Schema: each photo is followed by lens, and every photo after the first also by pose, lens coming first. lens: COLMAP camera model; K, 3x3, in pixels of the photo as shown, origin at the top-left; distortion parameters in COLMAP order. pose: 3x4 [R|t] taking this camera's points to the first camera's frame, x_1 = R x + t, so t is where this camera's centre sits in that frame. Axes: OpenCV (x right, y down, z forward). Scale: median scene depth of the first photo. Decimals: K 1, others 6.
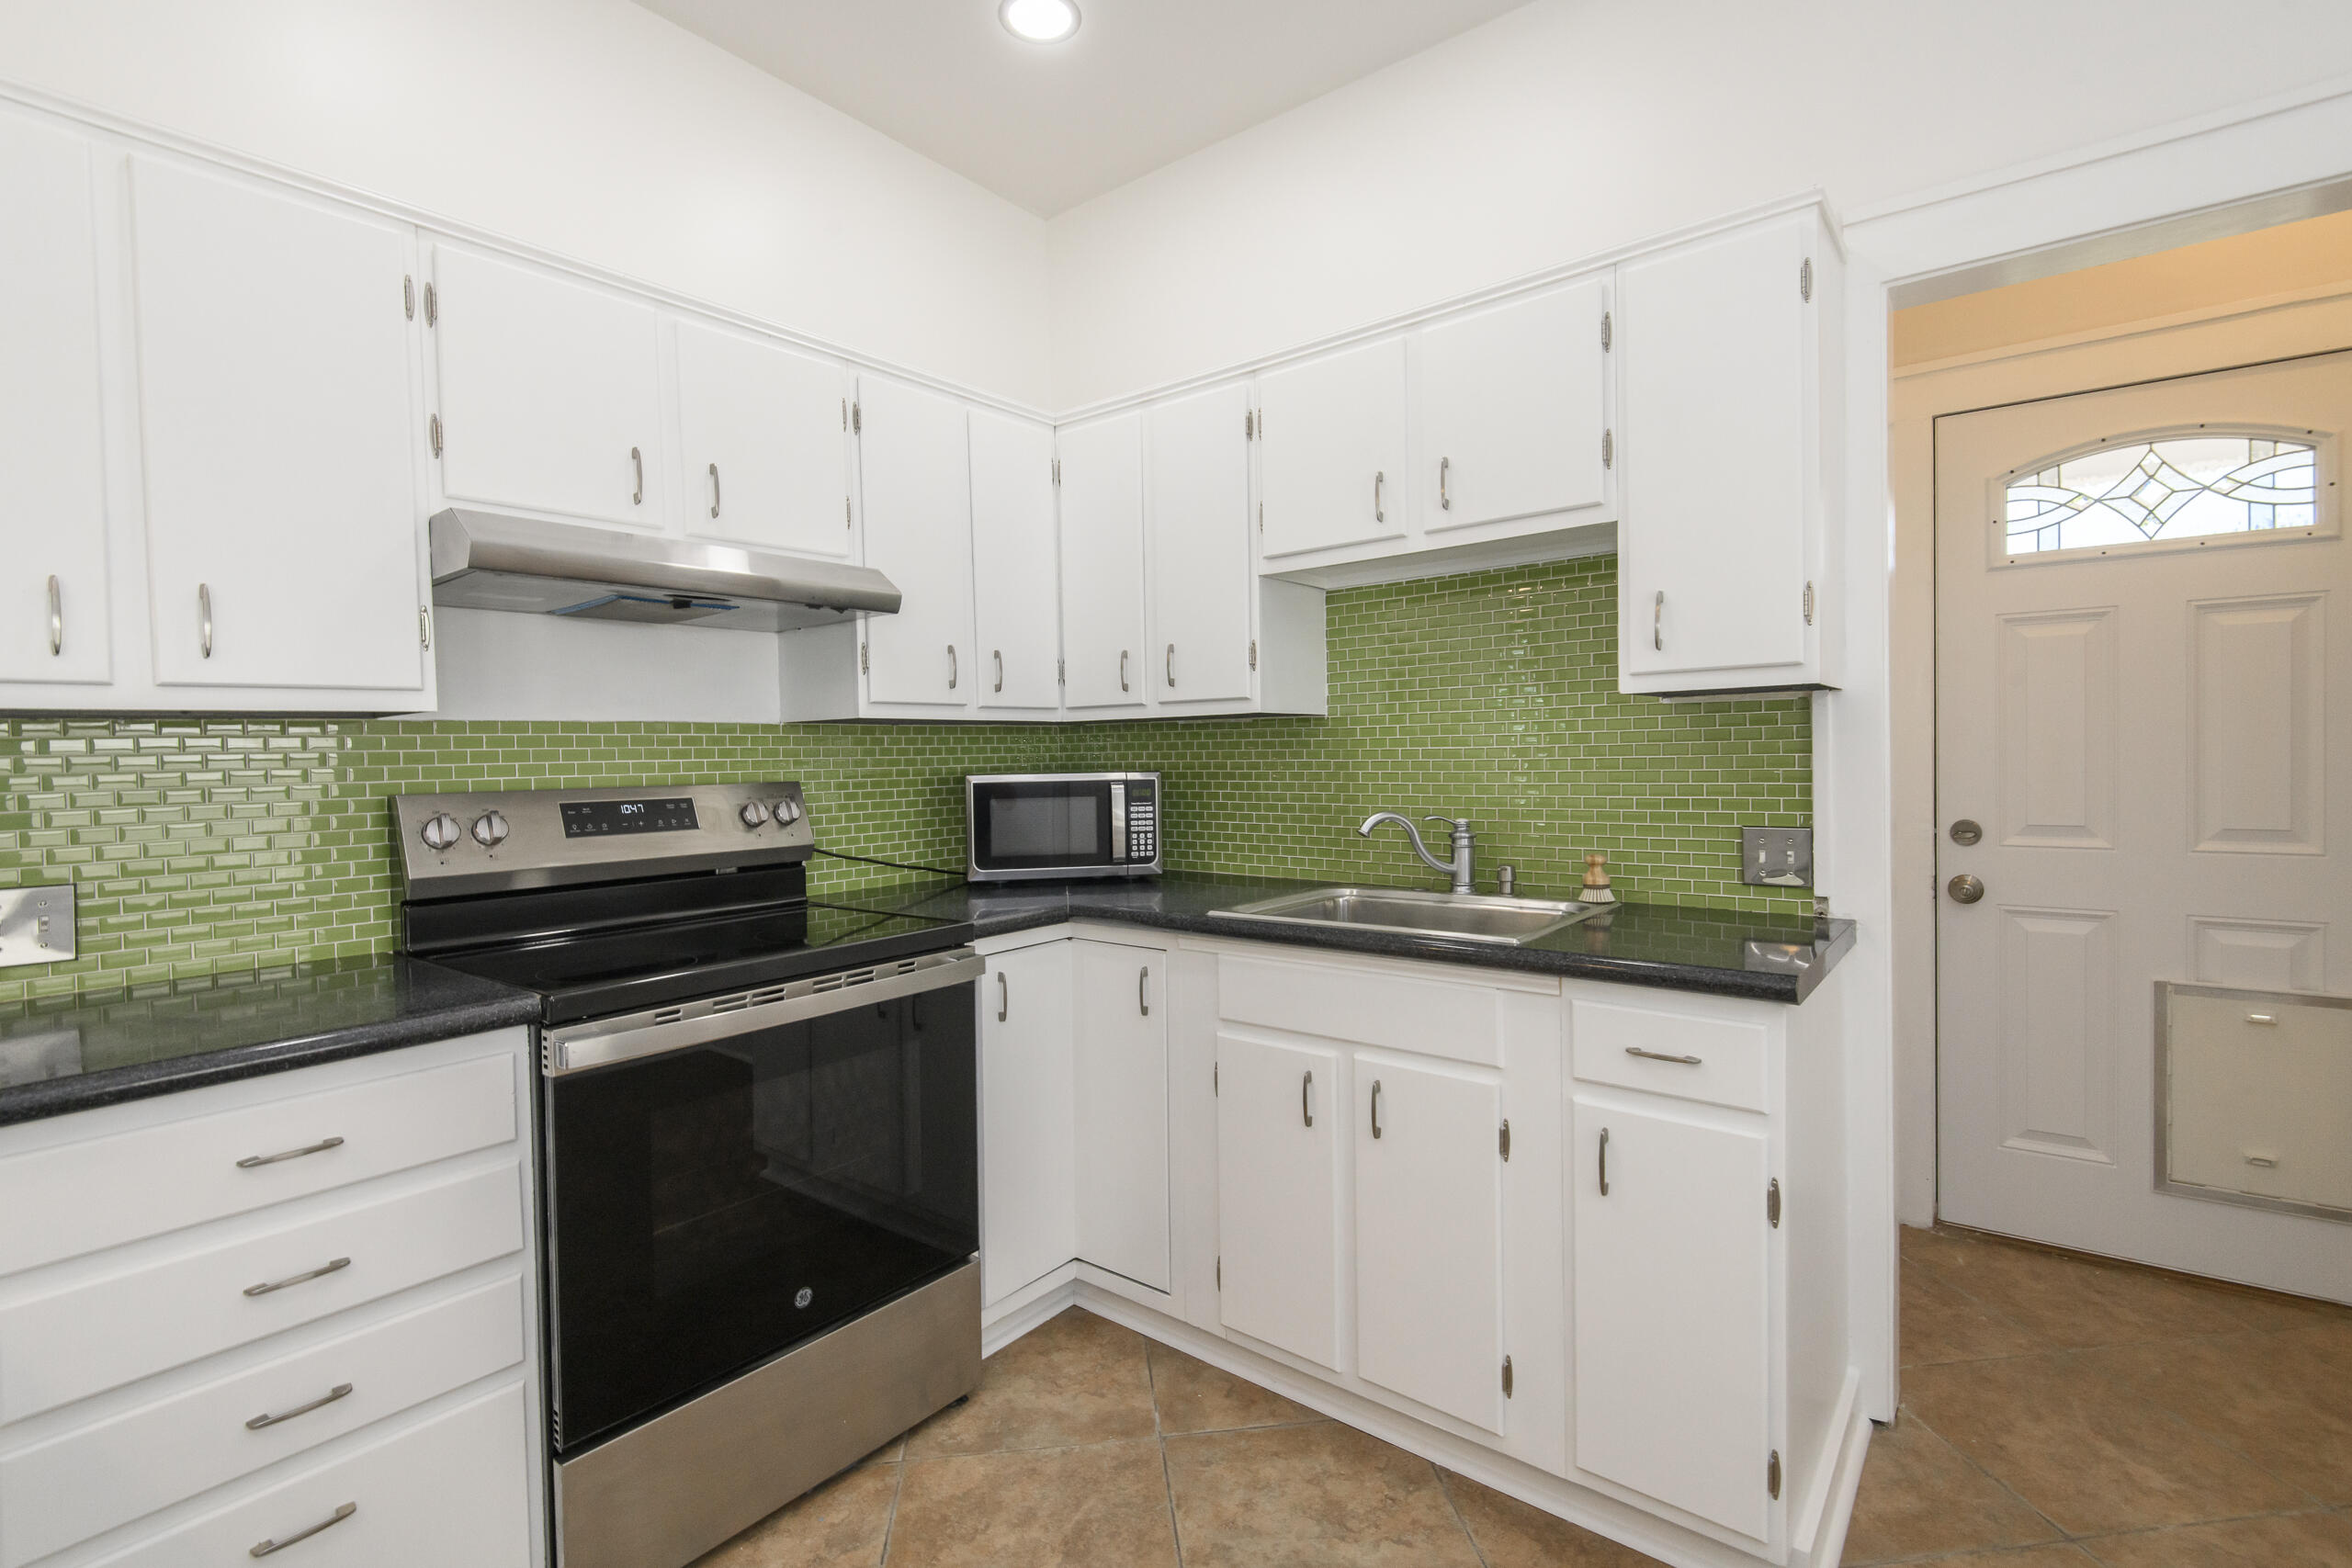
lens RADIAL K [[1092.5, 0, 1179.4], [0, 1092.5, 771.2], [0, 0, 1]] dist [0.018048, -0.011376]
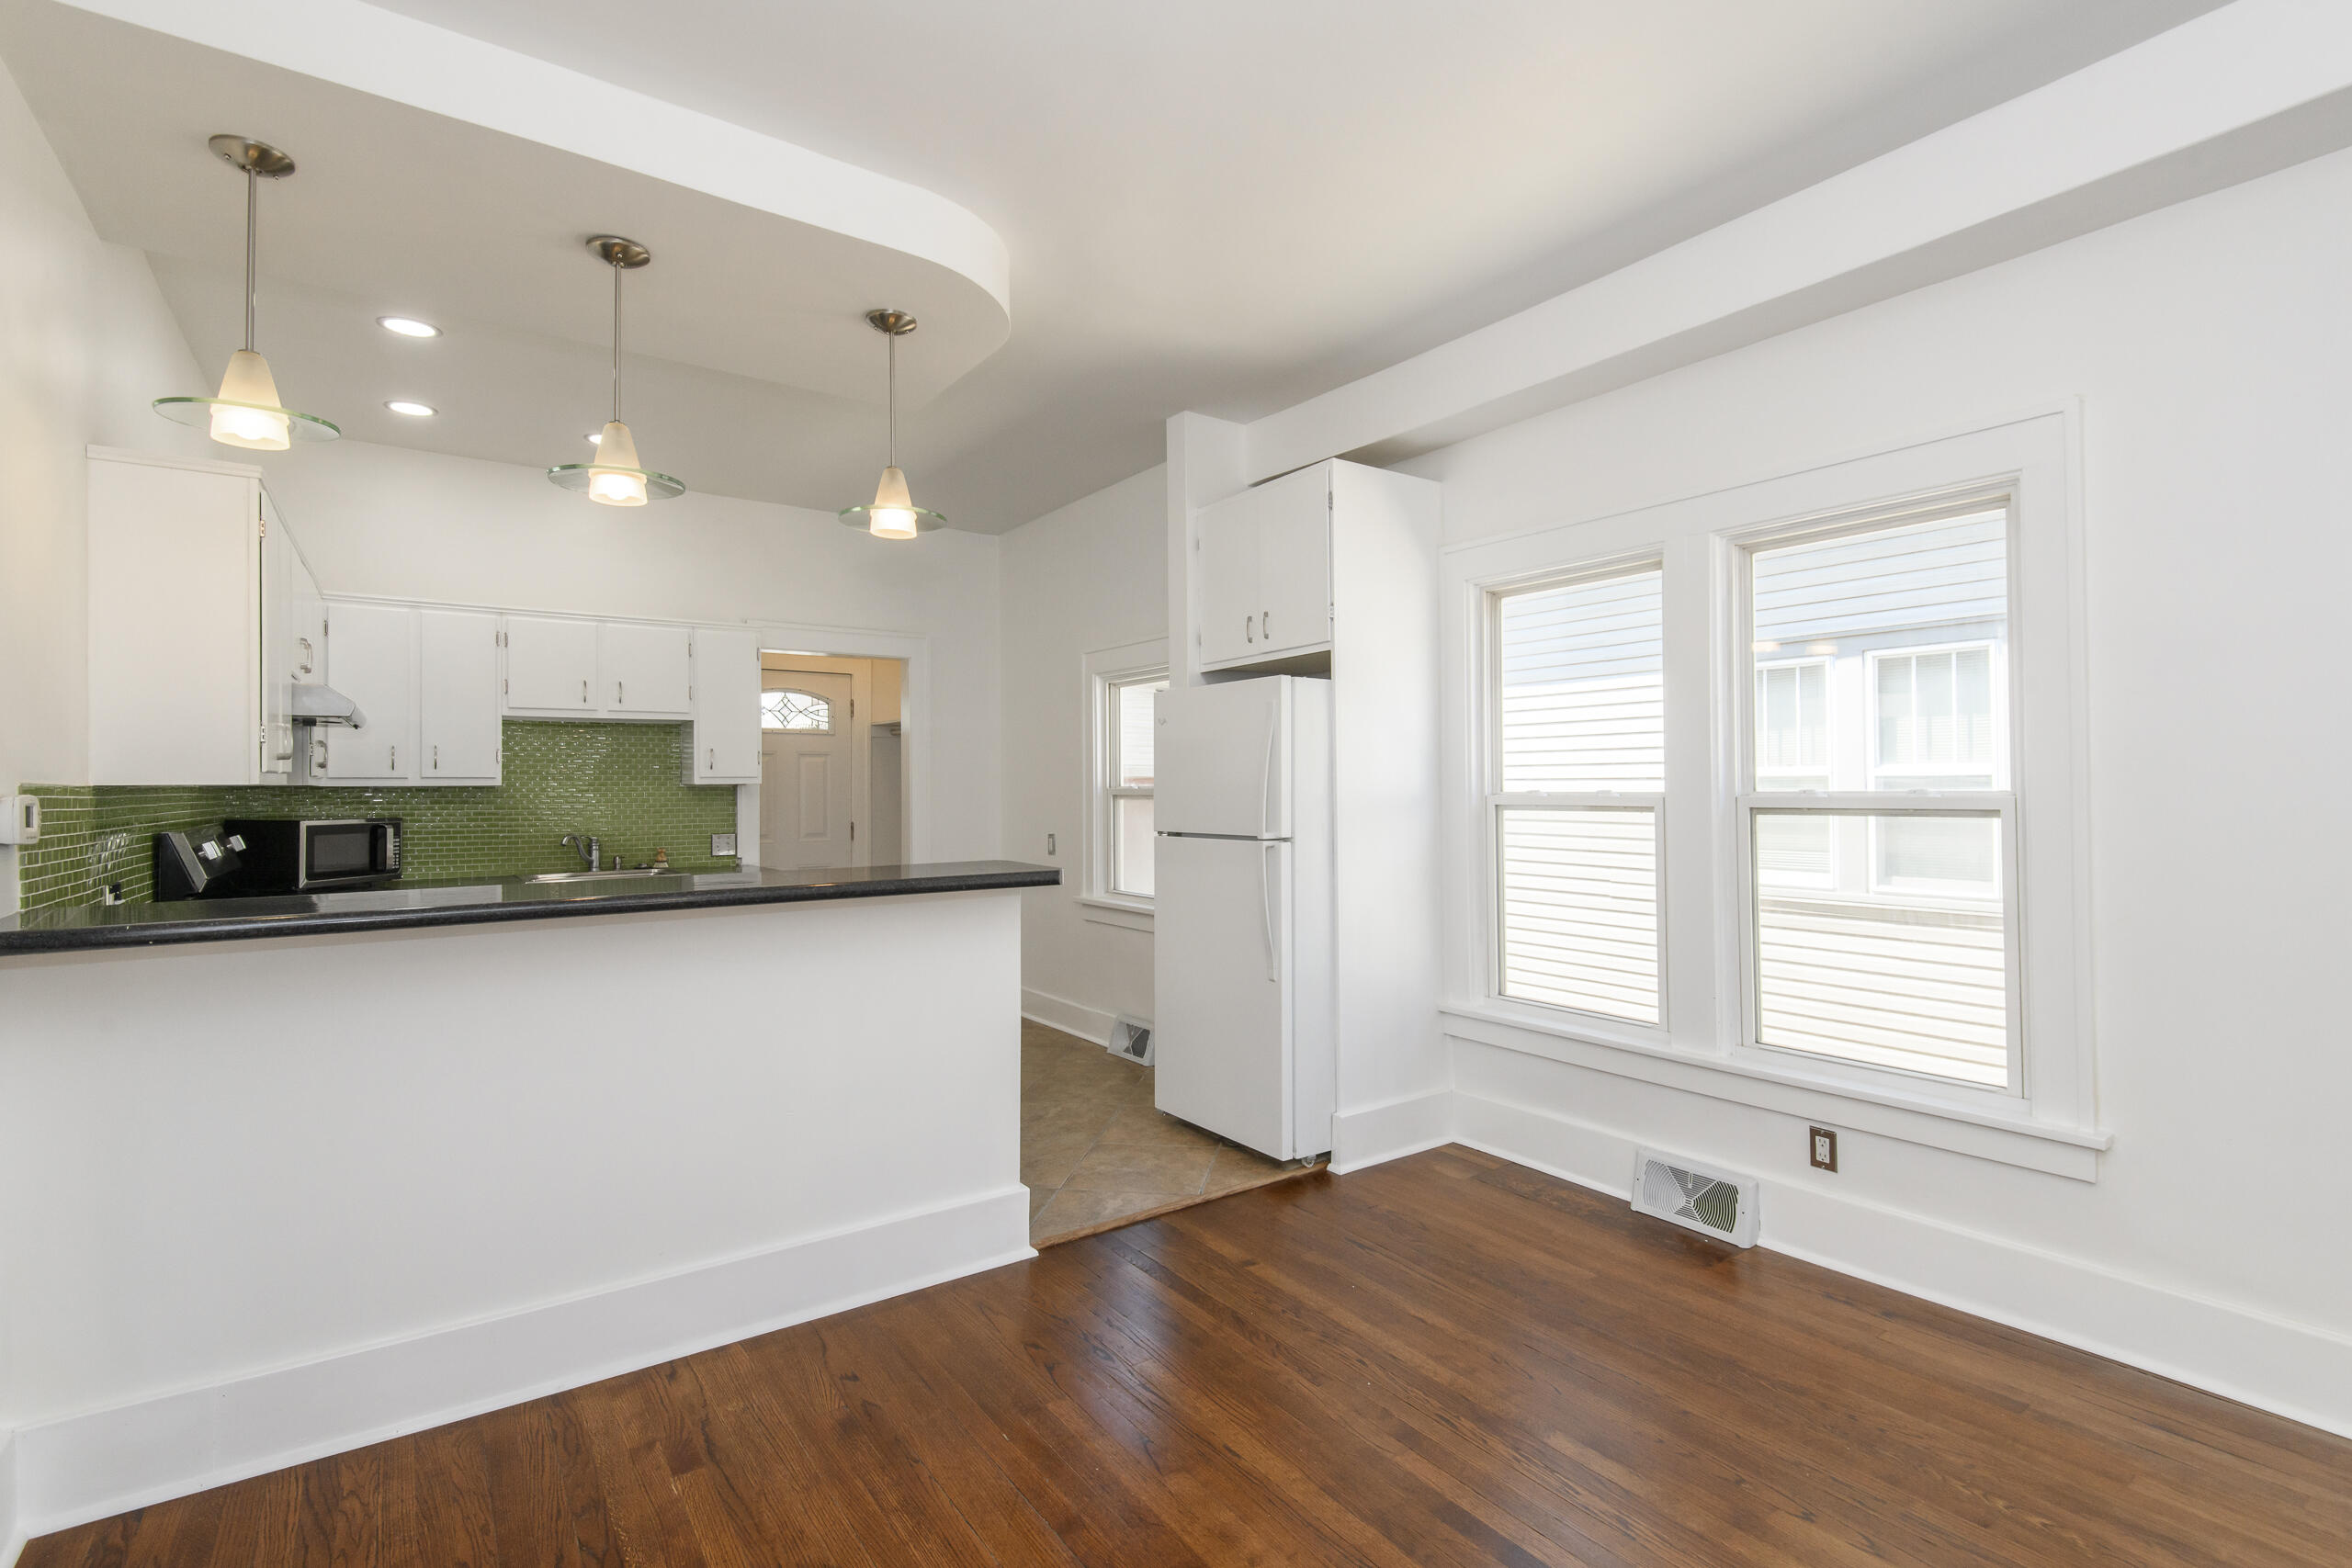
lens RADIAL K [[1092.5, 0, 1186.7], [0, 1092.5, 788.6], [0, 0, 1]] dist [0.018048, -0.011376]
pose [[0.282172, 0.016679, 0.959219, -1.612283], [0.013418, 0.999682, -0.021330, 0.010412], [-0.959270, 0.018889, 0.281859, -0.799372]]
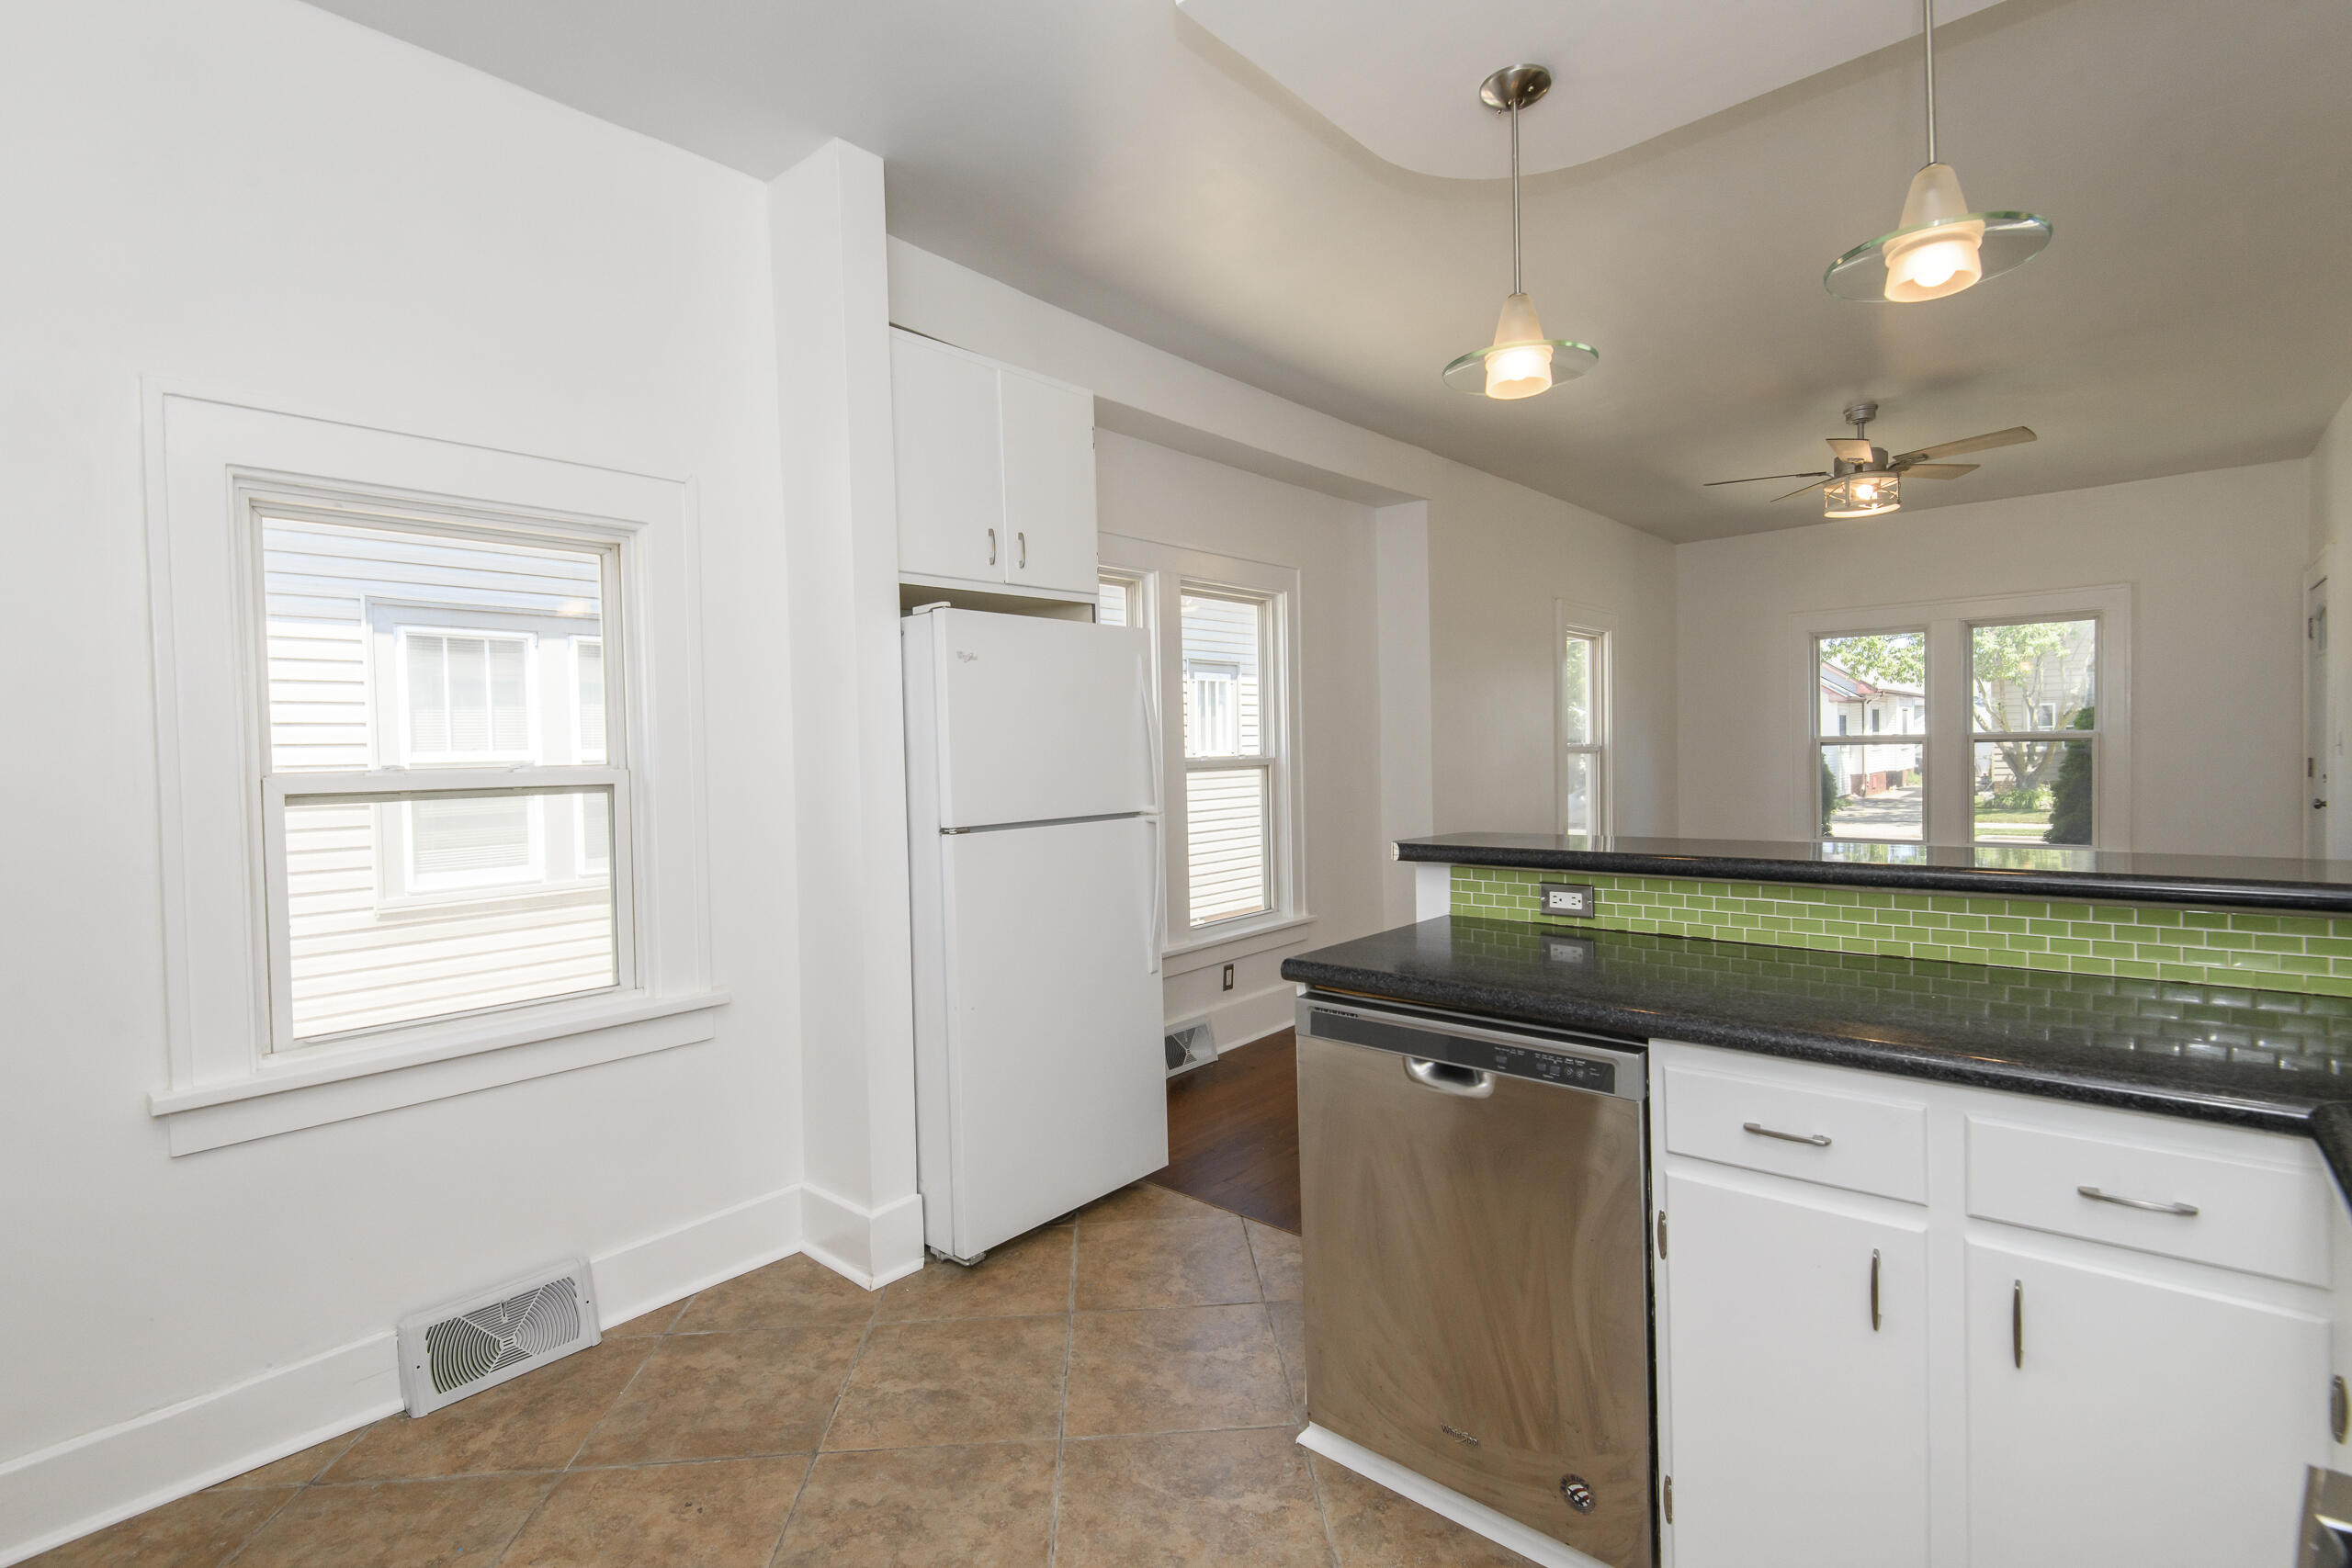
lens RADIAL K [[1092.5, 0, 1198.8], [0, 1092.5, 737.4], [0, 0, 1]] dist [0.018048, -0.011376]
pose [[-0.998005, 0.047615, 0.041457, -0.087371], [0.047765, 0.998855, 0.002633, -0.047818], [-0.041284, 0.004608, -0.999137, 1.054240]]
